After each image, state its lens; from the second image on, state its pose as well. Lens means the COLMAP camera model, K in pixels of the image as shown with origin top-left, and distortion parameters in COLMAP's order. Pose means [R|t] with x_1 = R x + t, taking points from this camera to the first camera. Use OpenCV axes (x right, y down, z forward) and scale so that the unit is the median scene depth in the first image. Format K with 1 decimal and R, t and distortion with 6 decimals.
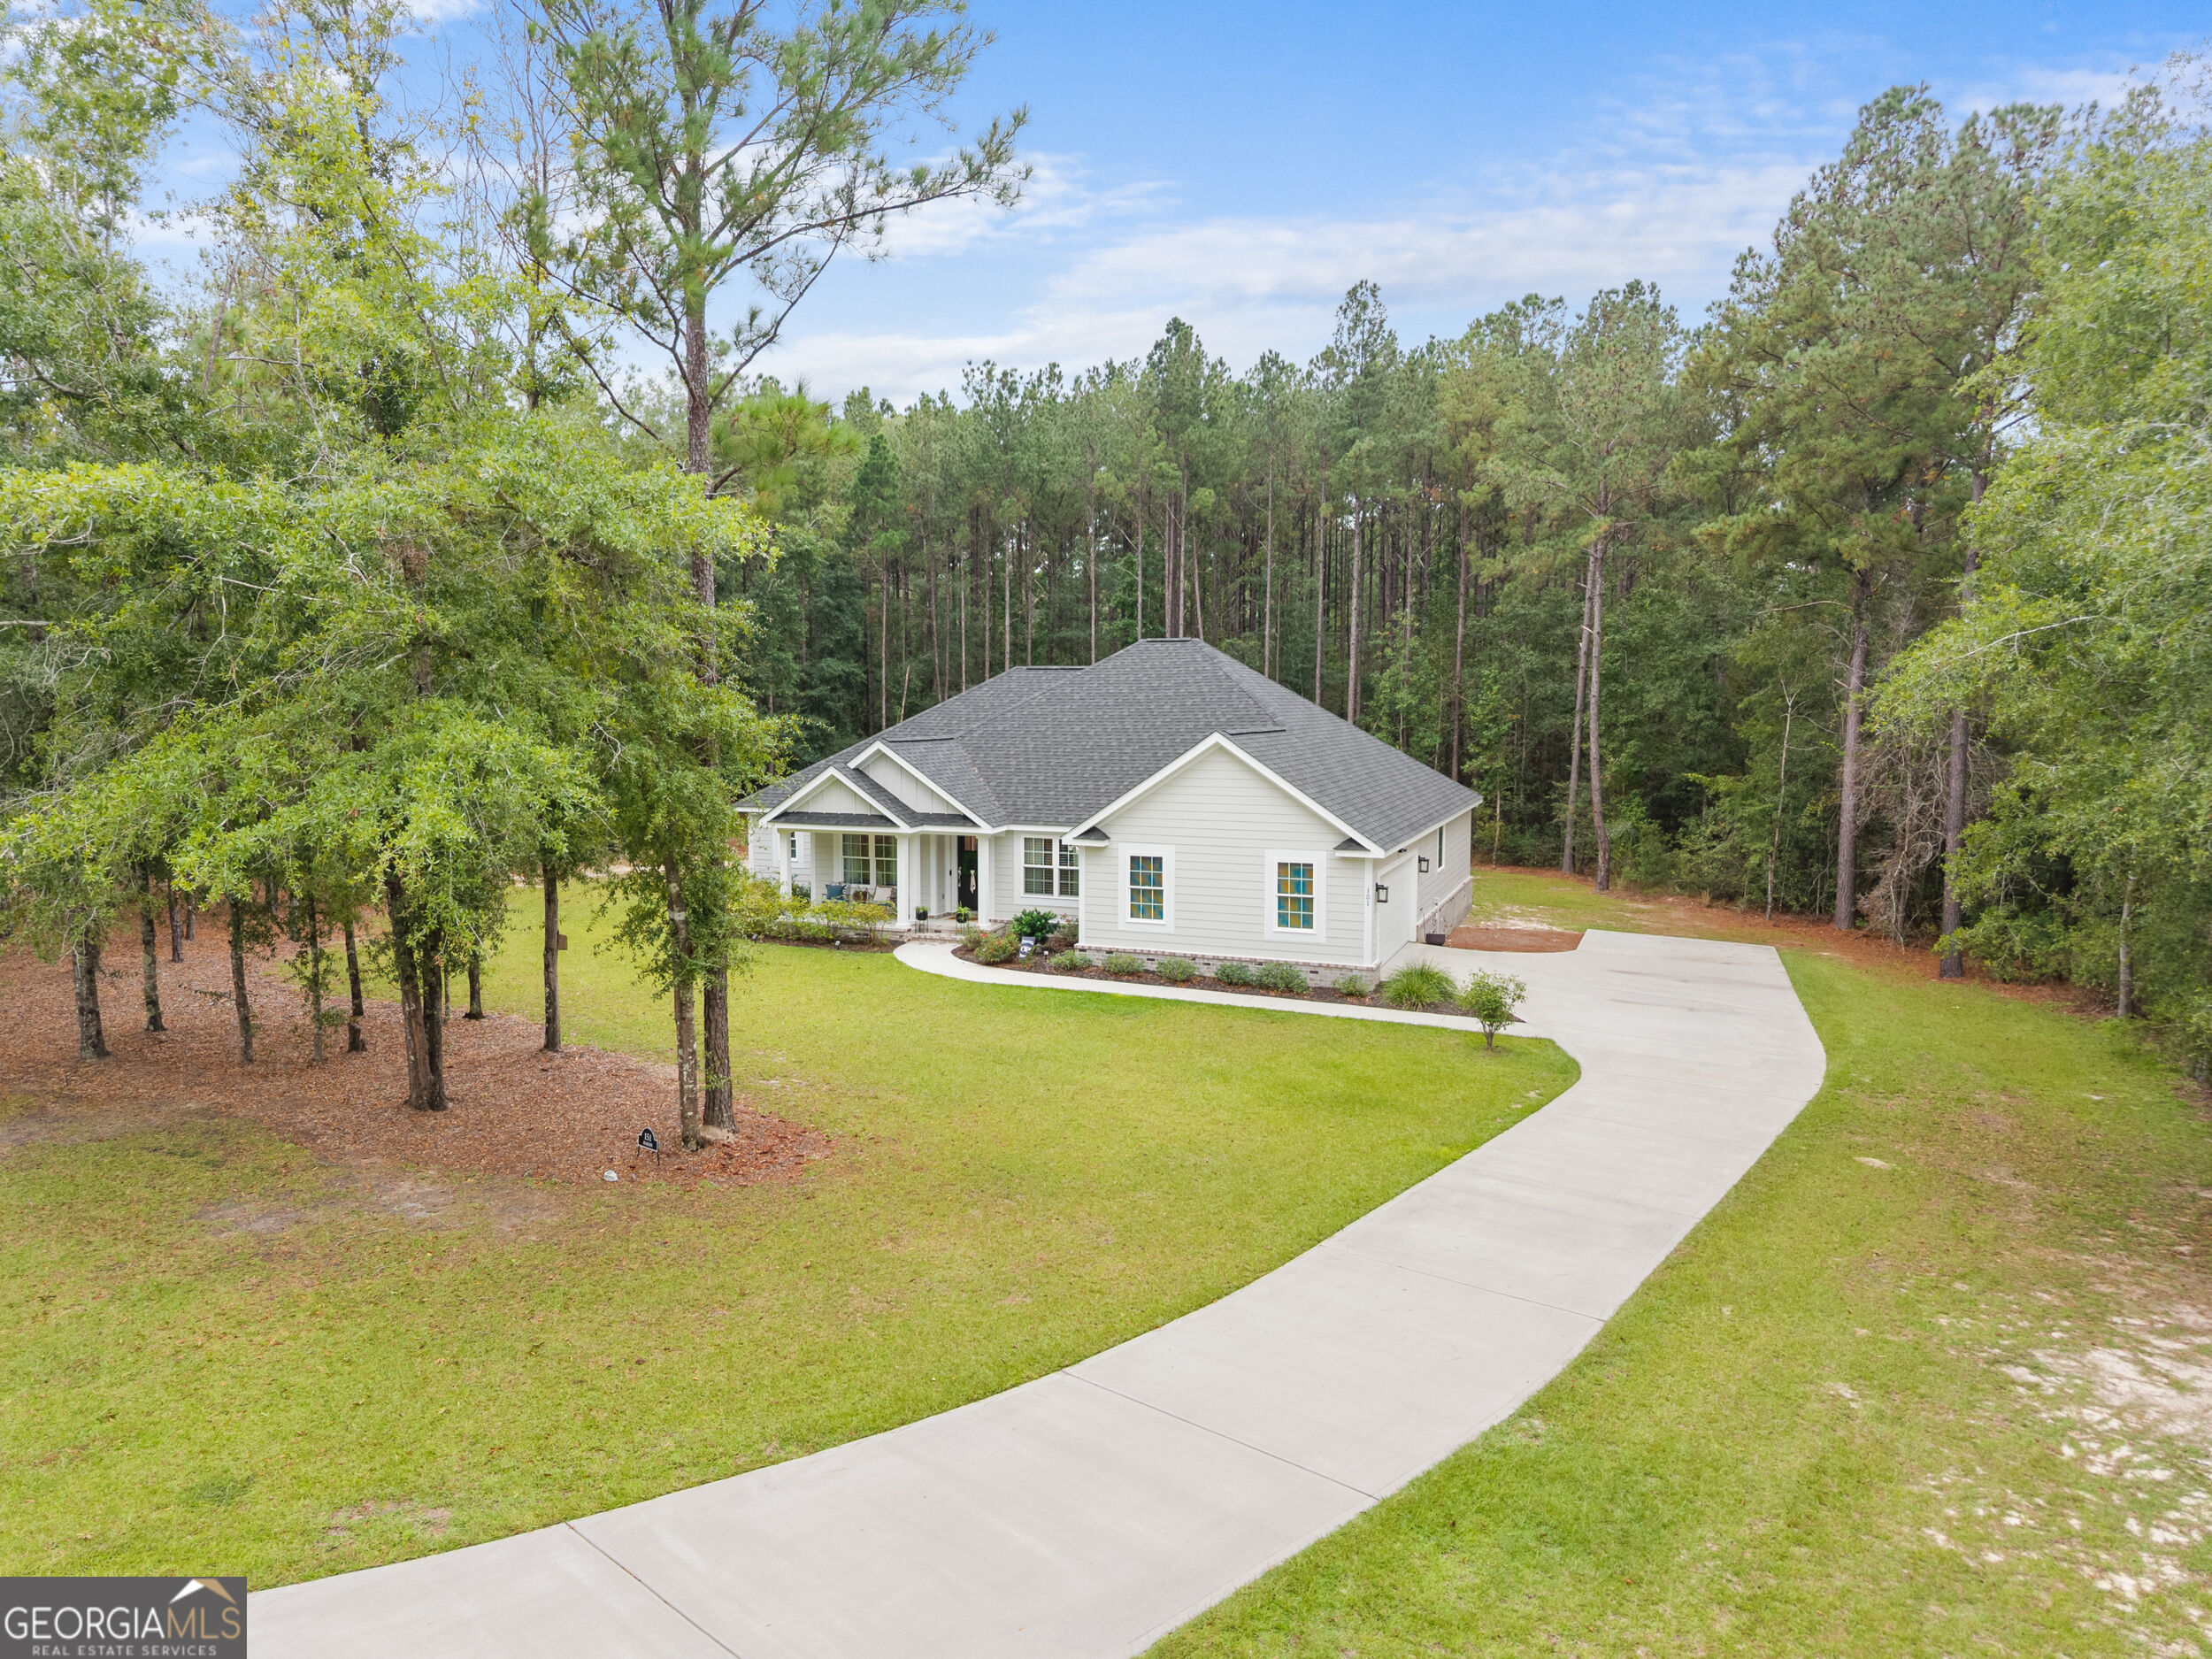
lens RADIAL K [[1514.6, 0, 1105.3], [0, 1514.6, 829.8], [0, 0, 1]] dist [-0.011018, -0.003114]
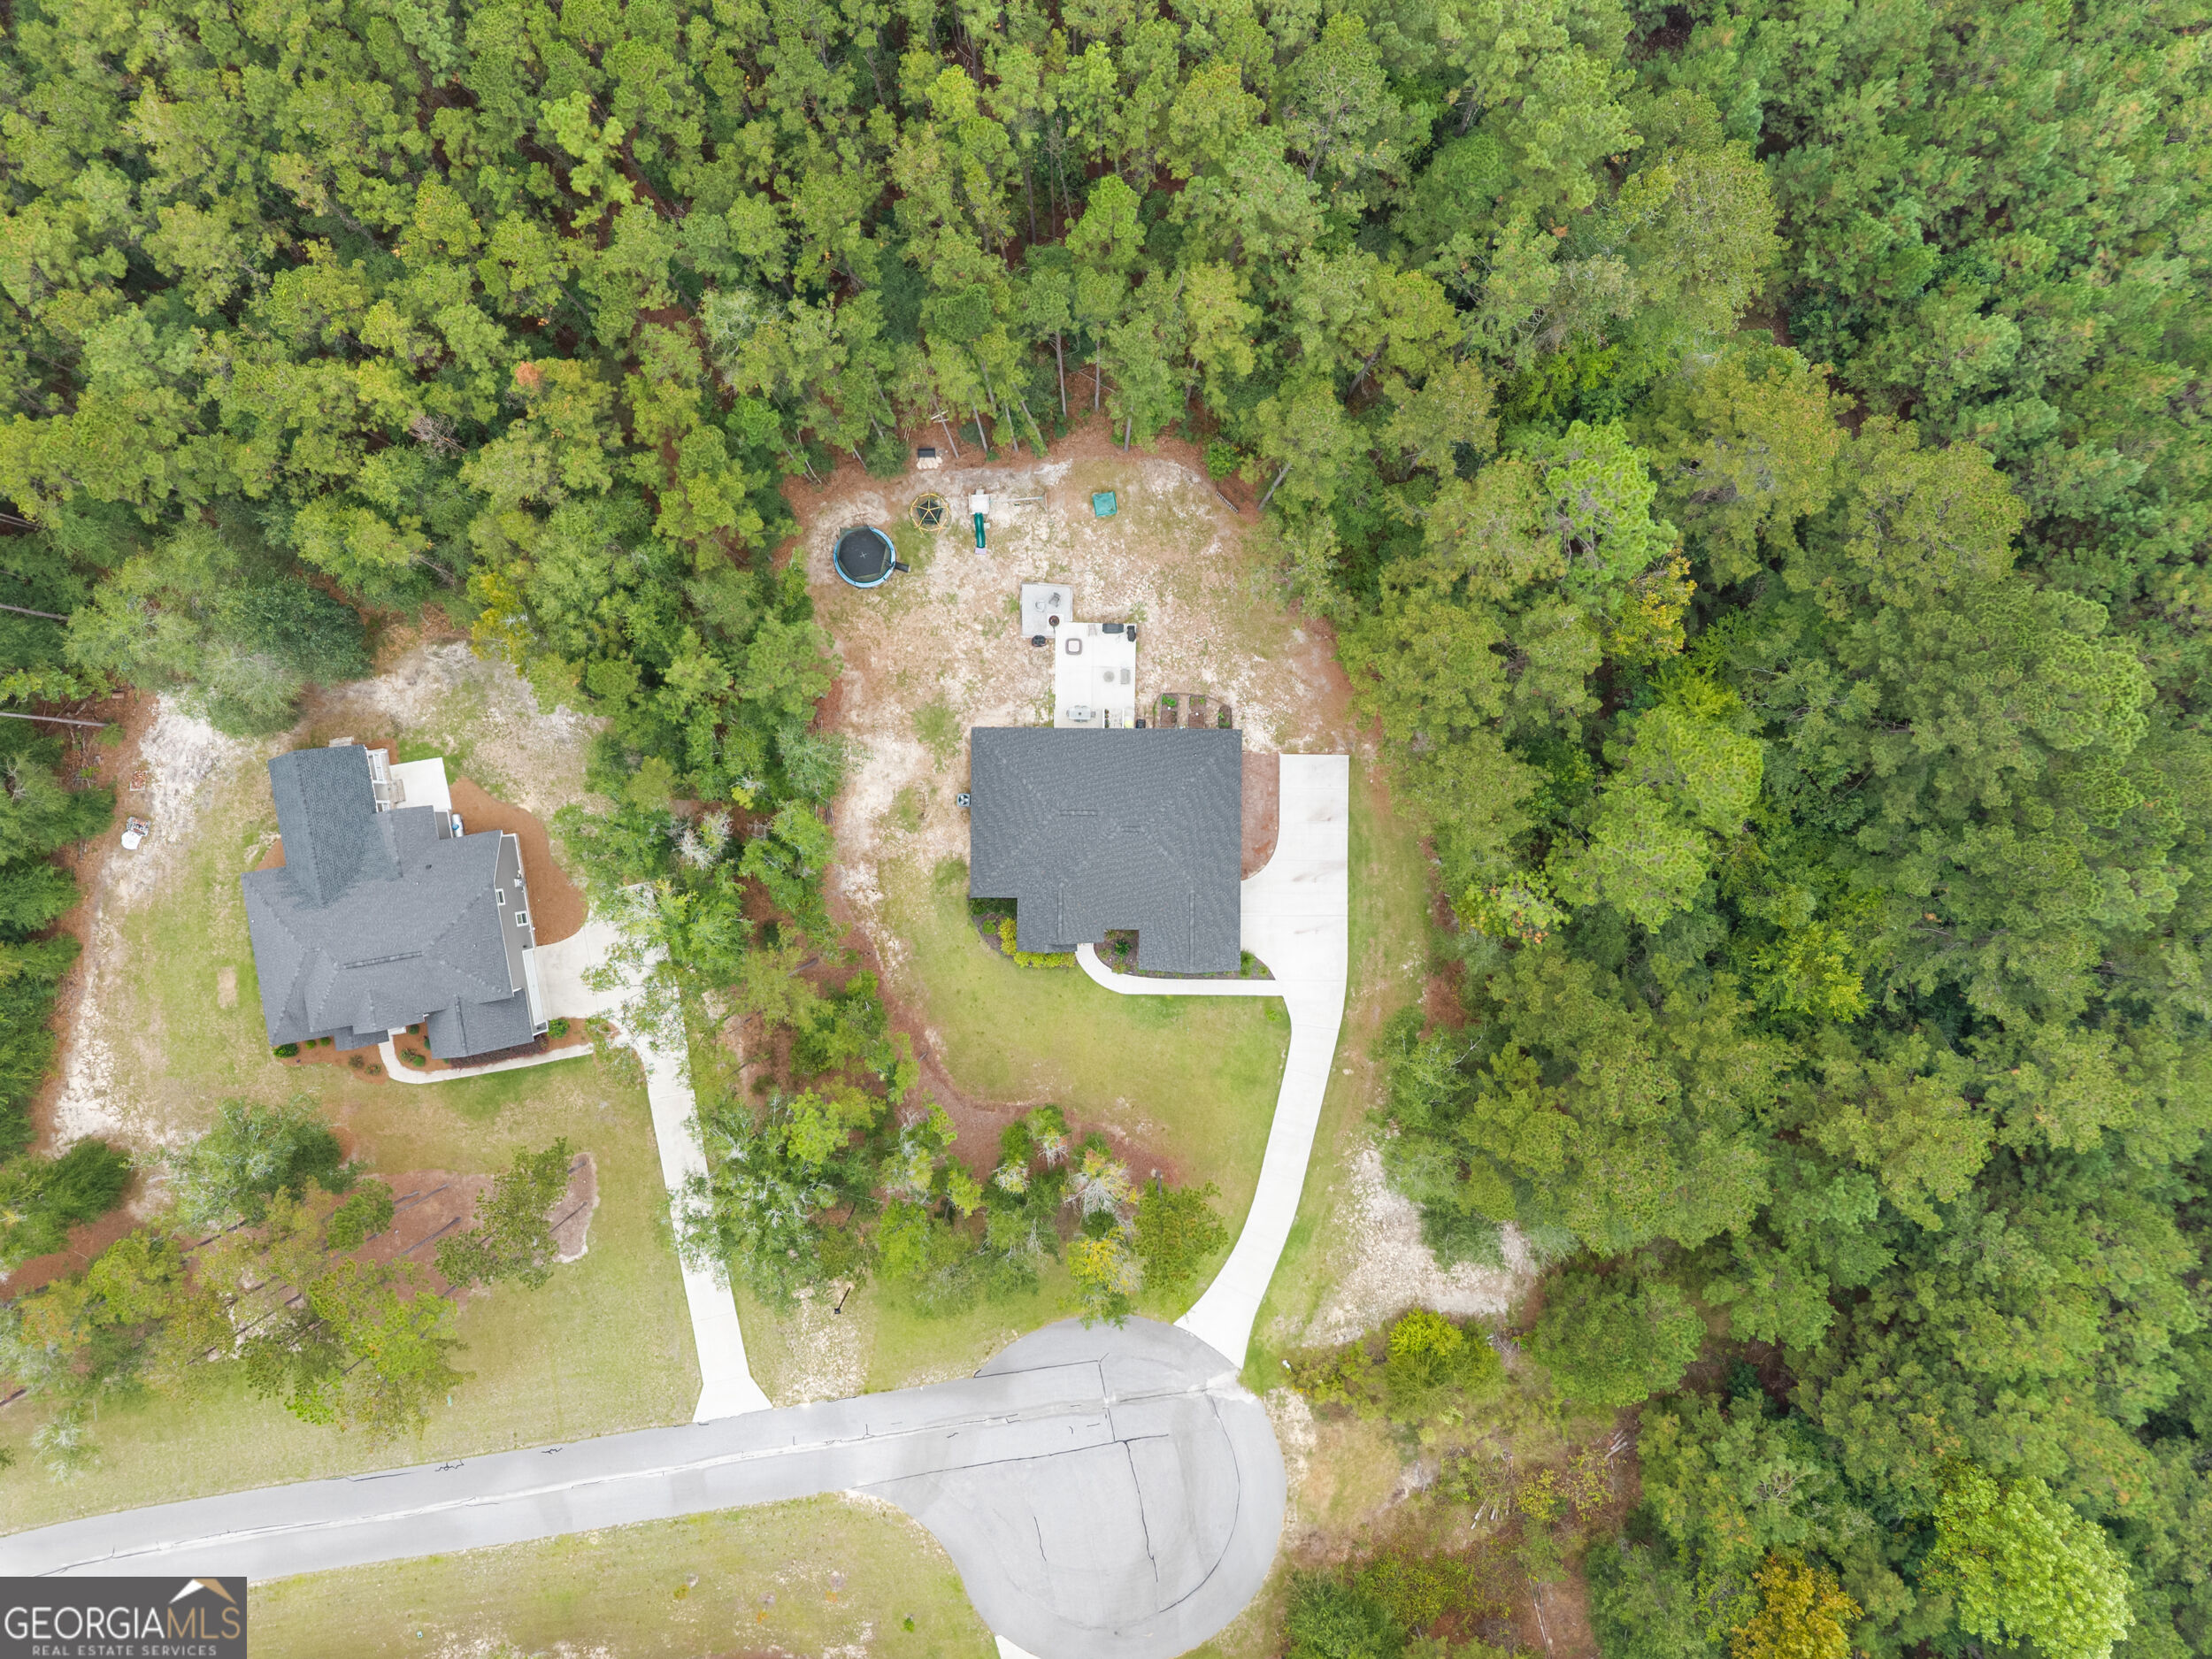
lens RADIAL K [[1514.6, 0, 1103.7], [0, 1514.6, 822.1], [0, 0, 1]] dist [-0.011018, -0.003114]
pose [[0.938663, -0.344444, -0.016425, 0.063011], [0.039358, 0.059693, 0.997441, -3.350333], [-0.342582, -0.936907, 0.069589, 1.144218]]
